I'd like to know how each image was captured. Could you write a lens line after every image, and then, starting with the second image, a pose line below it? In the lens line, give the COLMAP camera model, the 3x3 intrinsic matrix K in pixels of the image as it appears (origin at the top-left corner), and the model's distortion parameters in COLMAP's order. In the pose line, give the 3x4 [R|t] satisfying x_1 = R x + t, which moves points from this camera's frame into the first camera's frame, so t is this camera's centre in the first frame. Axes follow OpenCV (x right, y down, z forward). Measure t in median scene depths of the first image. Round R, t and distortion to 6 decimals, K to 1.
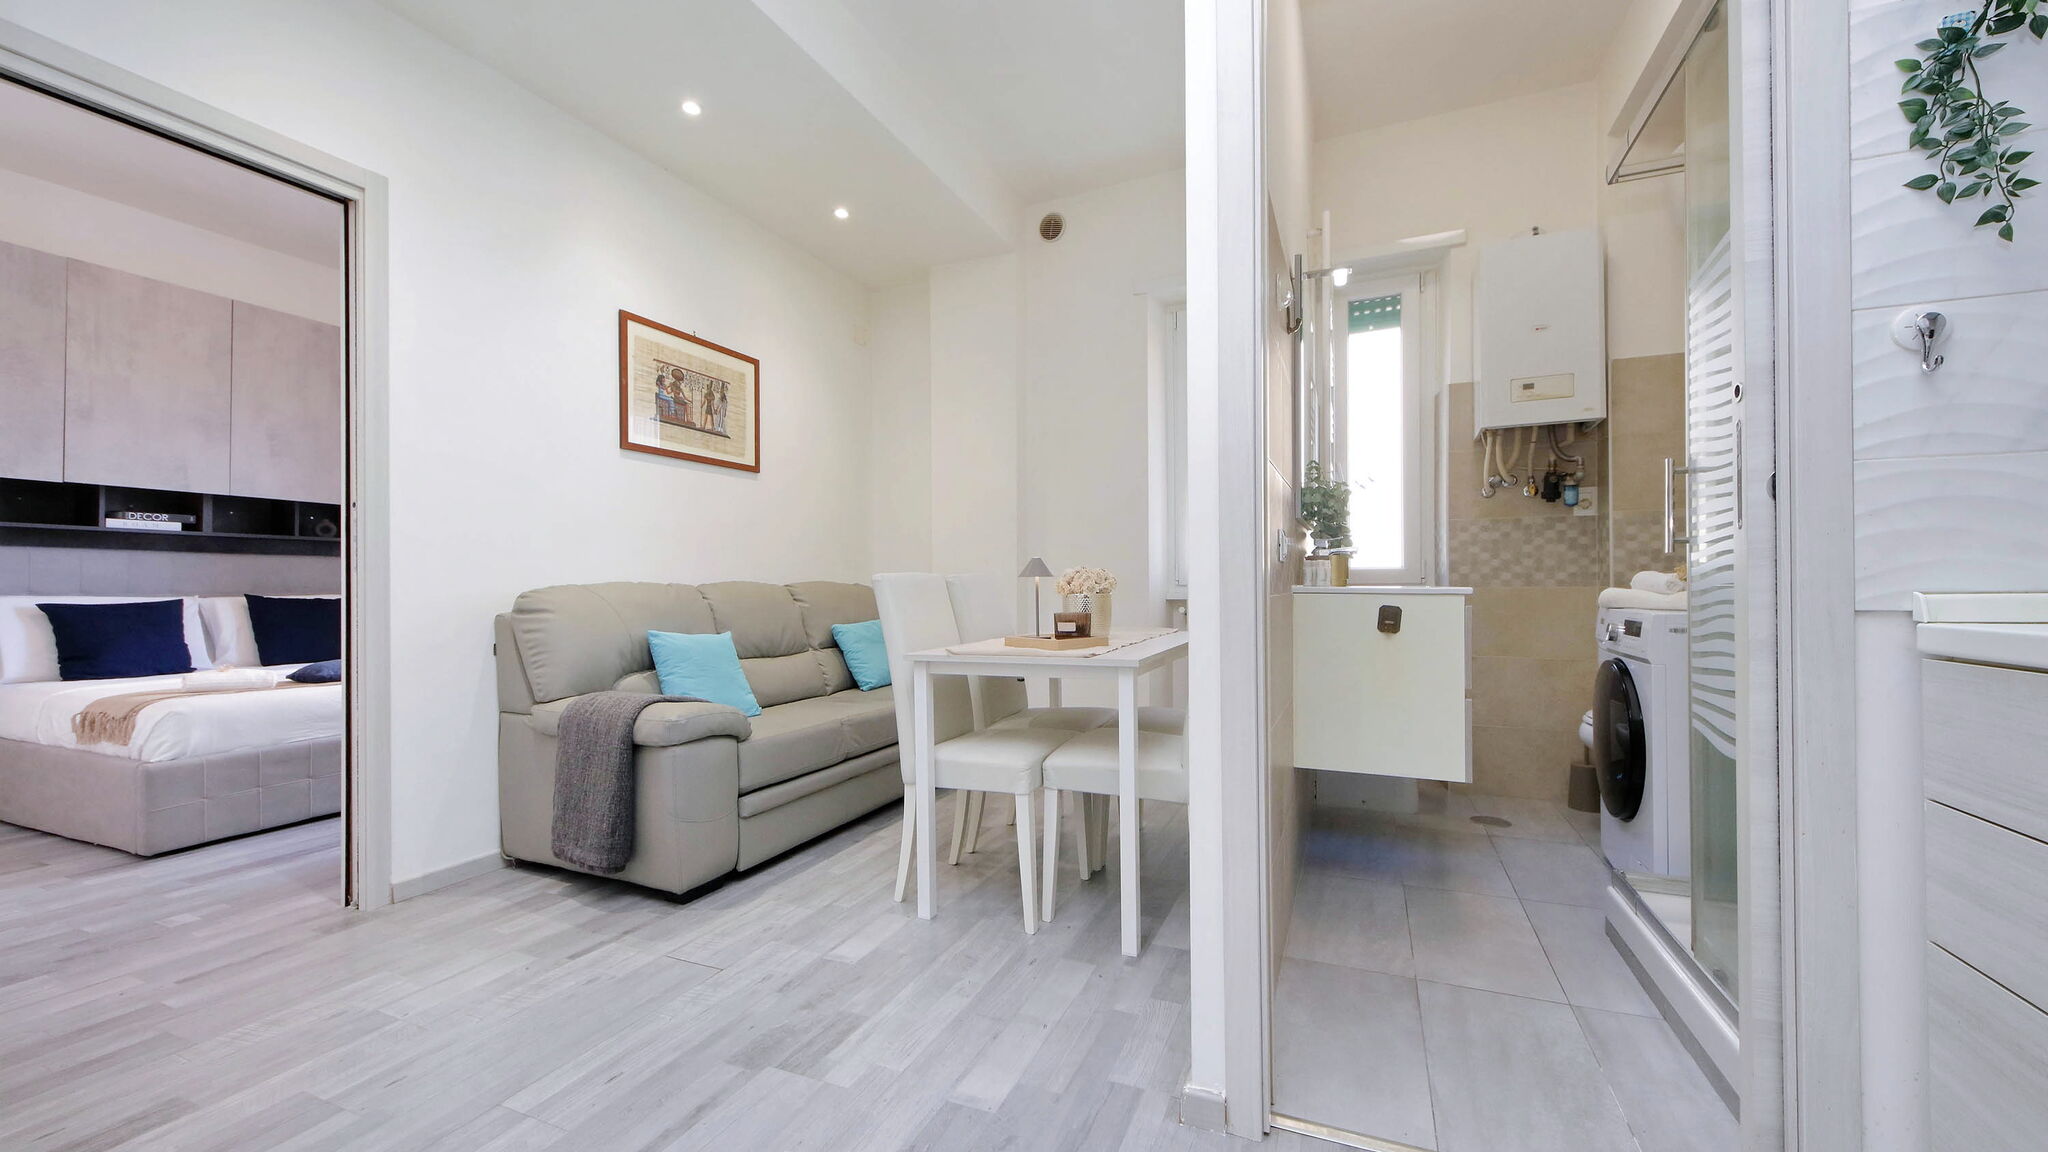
lens RADIAL K [[781.4, 0, 1055.9], [0, 781.4, 584.1], [0, 0, 1]] dist [0.013726, -0.007181]
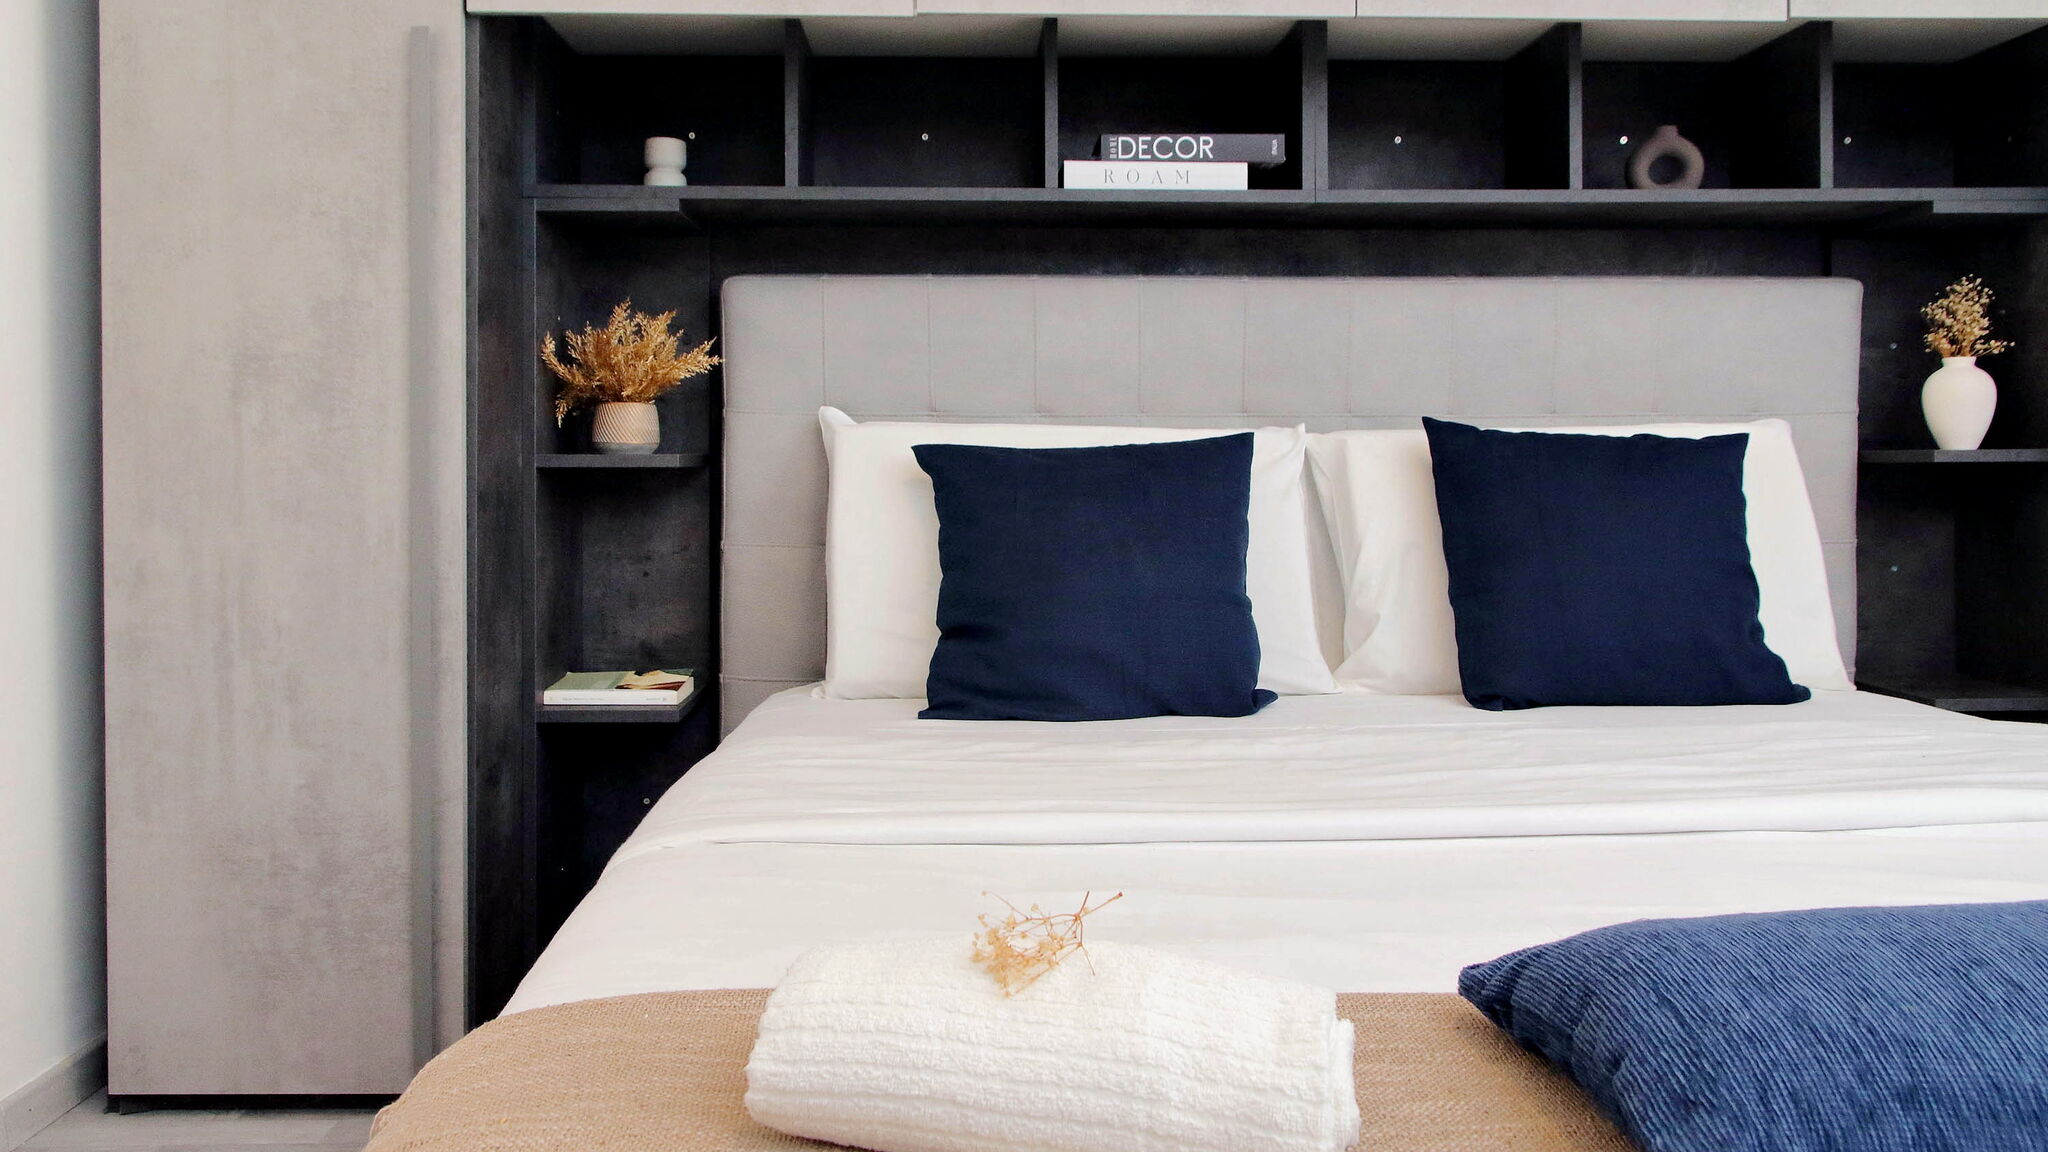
lens RADIAL K [[1478.2, 0, 936.3], [0, 1478.2, 467.5], [0, 0, 1]] dist [0.017354, -0.011984]
pose [[0.396906, 0.006727, -0.917835, -0.804044], [0.003741, 0.999953, 0.008946, 0.030217], [0.917852, -0.006984, 0.396862, 0.820434]]
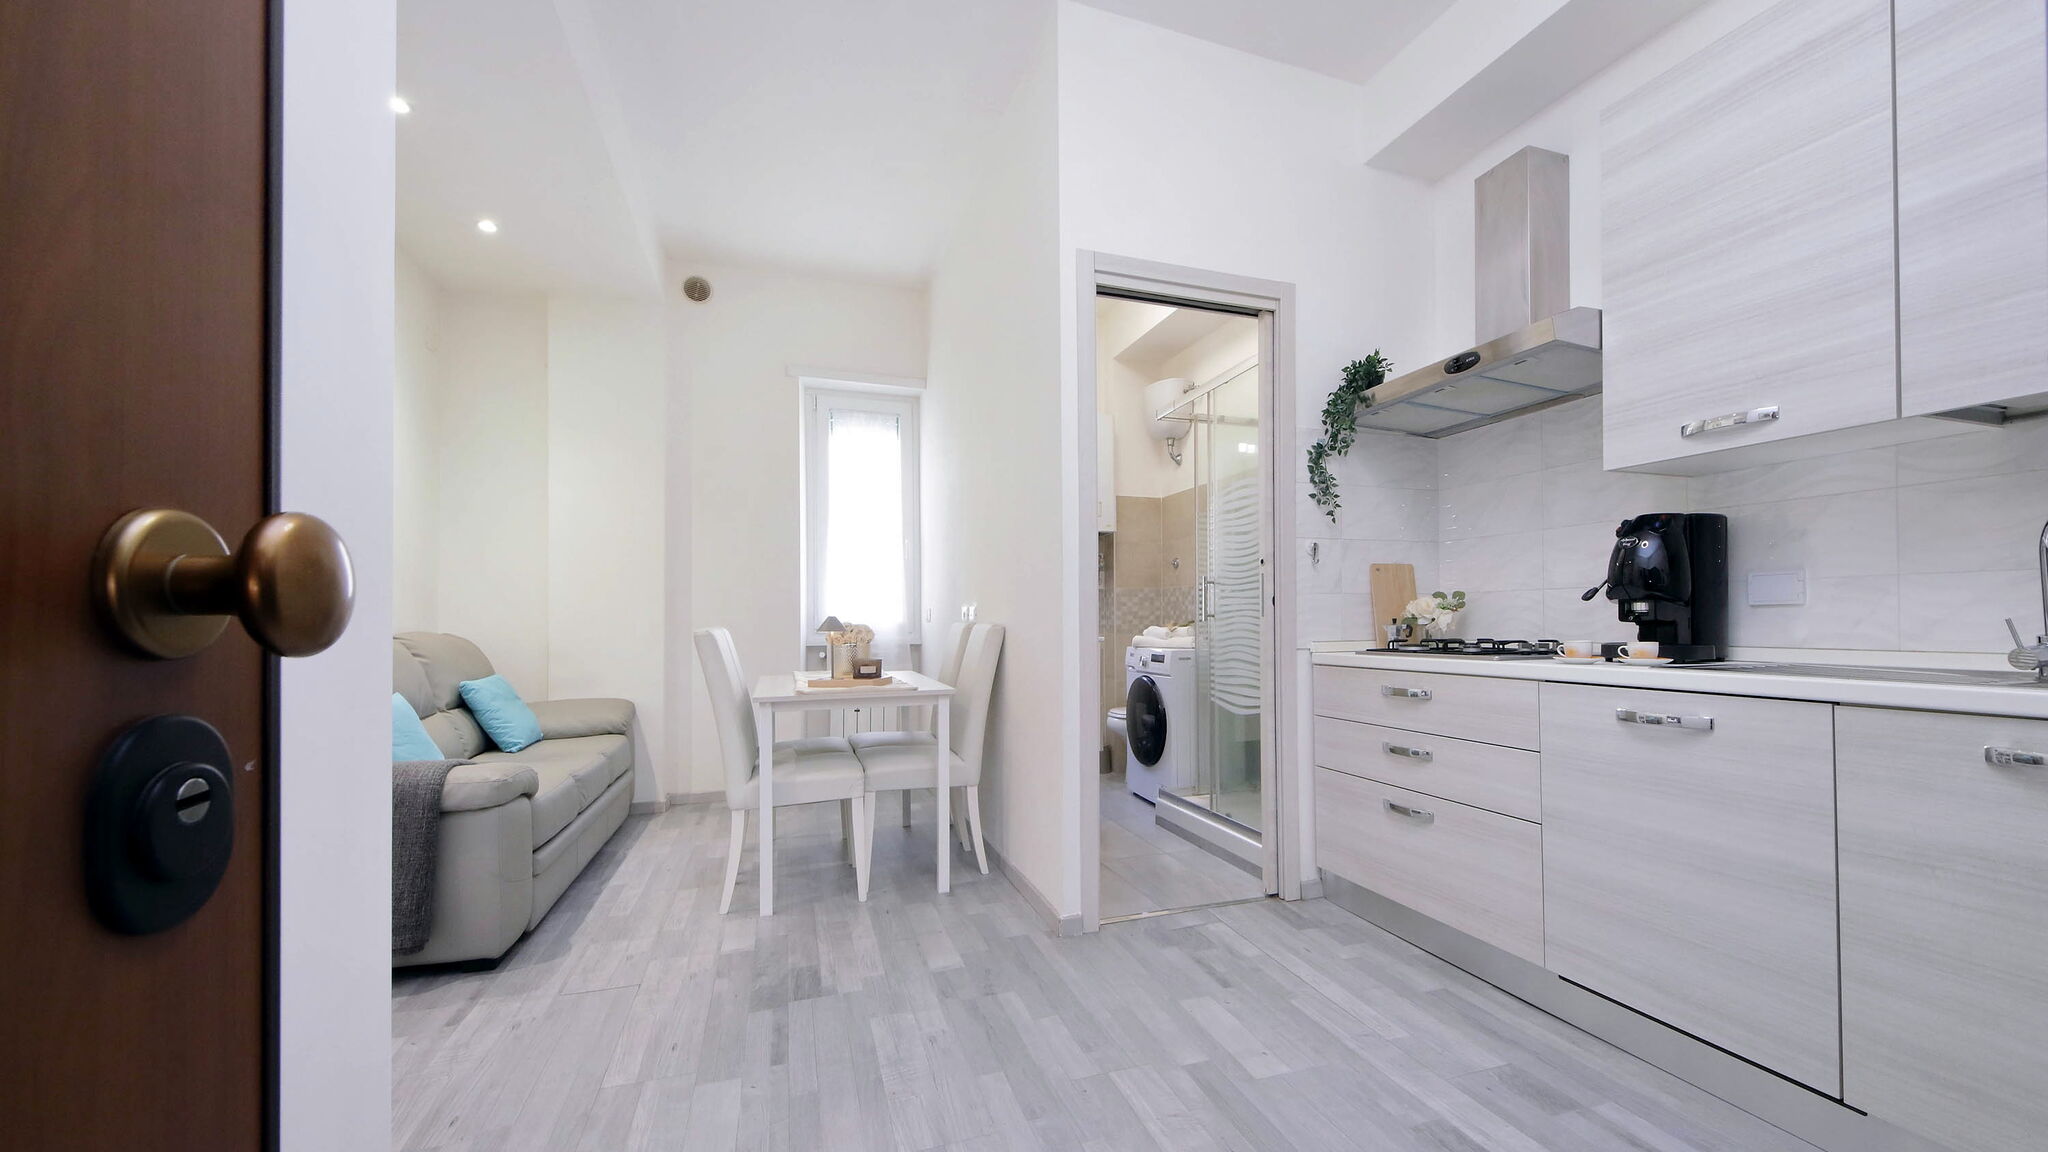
lens RADIAL K [[781.4, 0, 1085.1], [0, 781.4, 620.8], [0, 0, 1]] dist [0.013726, -0.007181]
pose [[0.737761, 0.004319, 0.675049, -0.430605], [-0.000692, 0.999984, -0.005642, -0.014811], [-0.675062, 0.003695, 0.737752, -0.159853]]
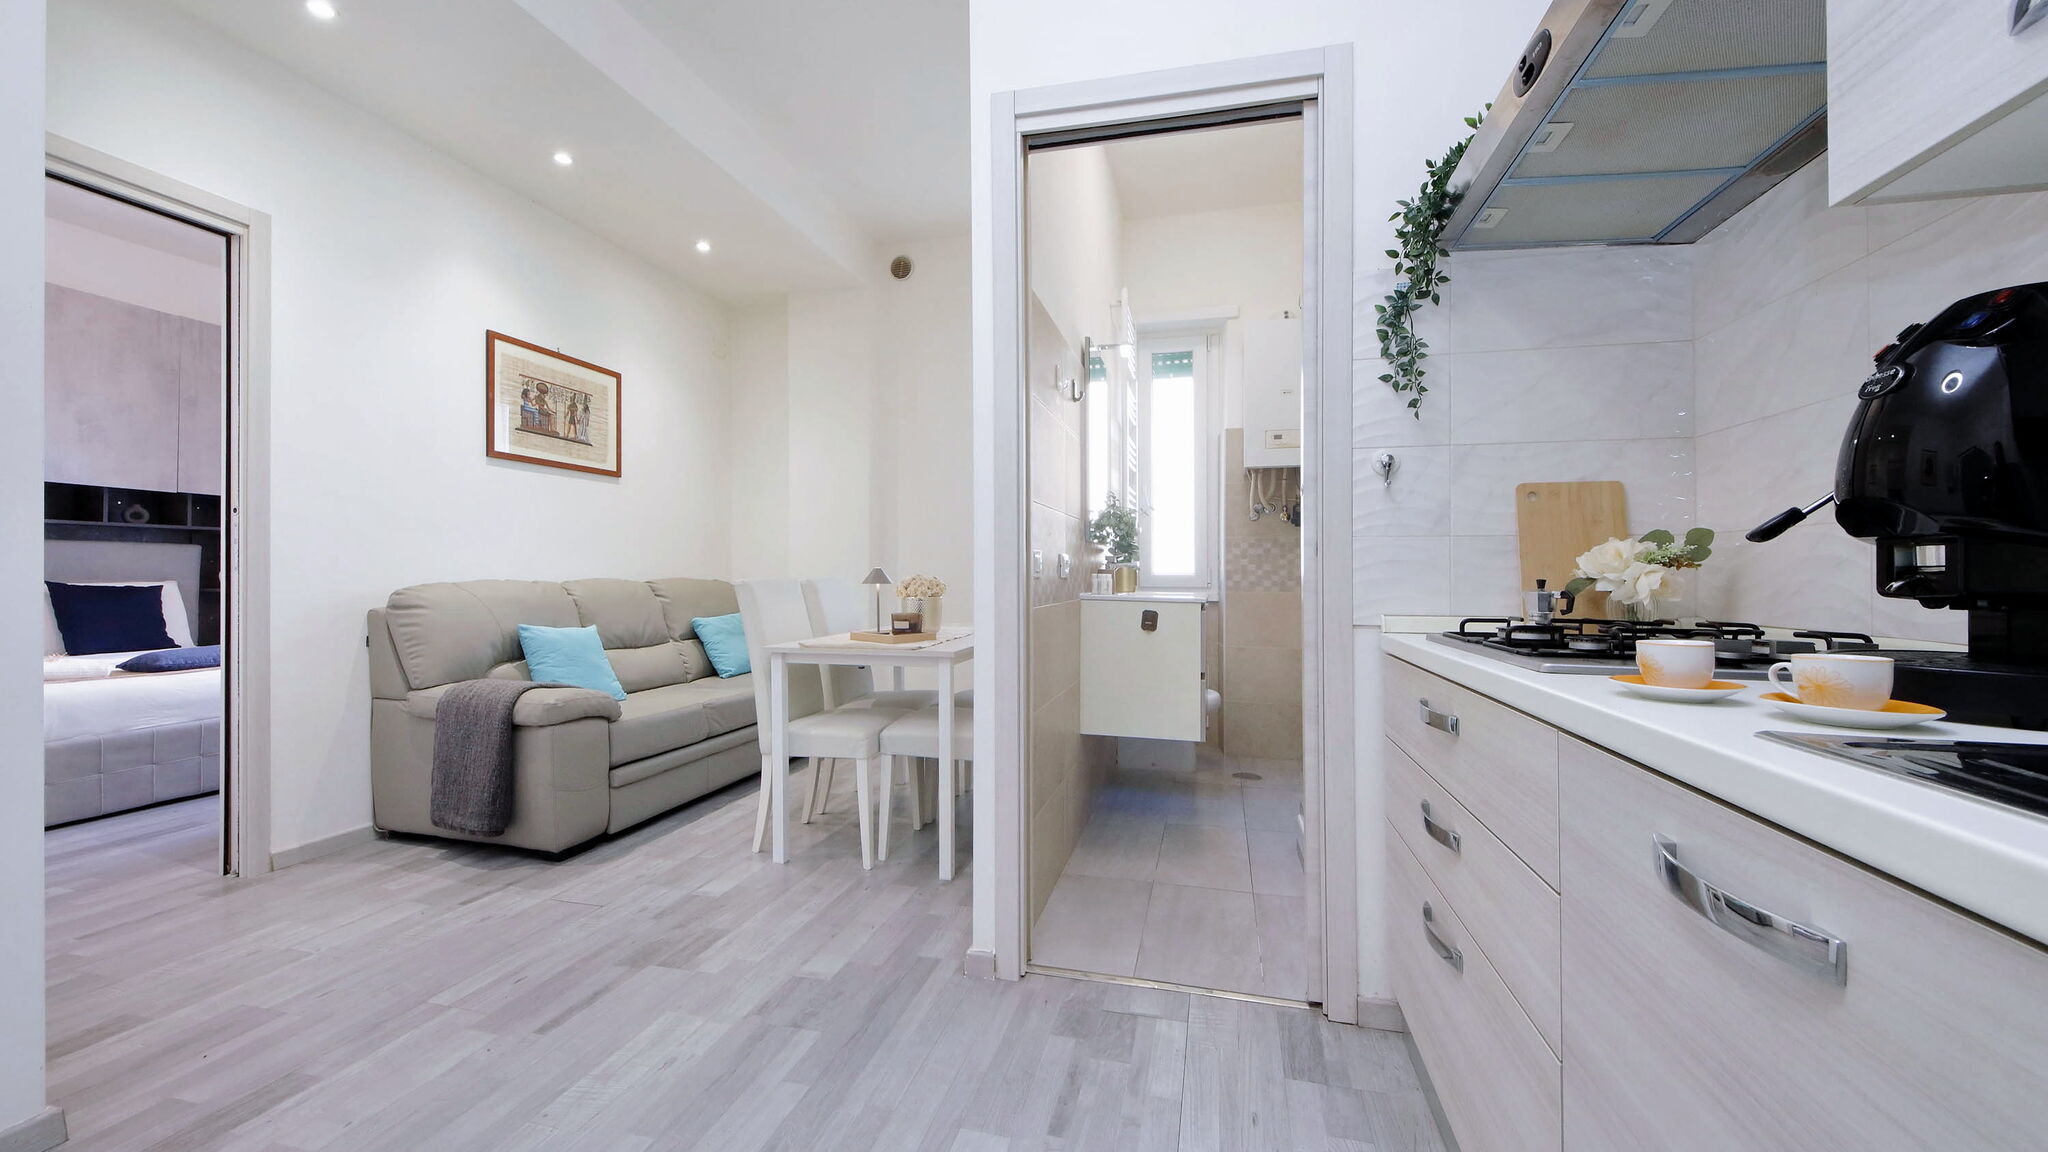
lens RADIAL K [[781.4, 0, 1047.8], [0, 781.4, 576.8], [0, 0, 1]] dist [0.013726, -0.007181]
pose [[0.986750, 0.016430, 0.161415, 0.029819], [-0.017059, 0.999851, 0.002507, -0.019901], [-0.161350, -0.005227, 0.986883, -0.183229]]
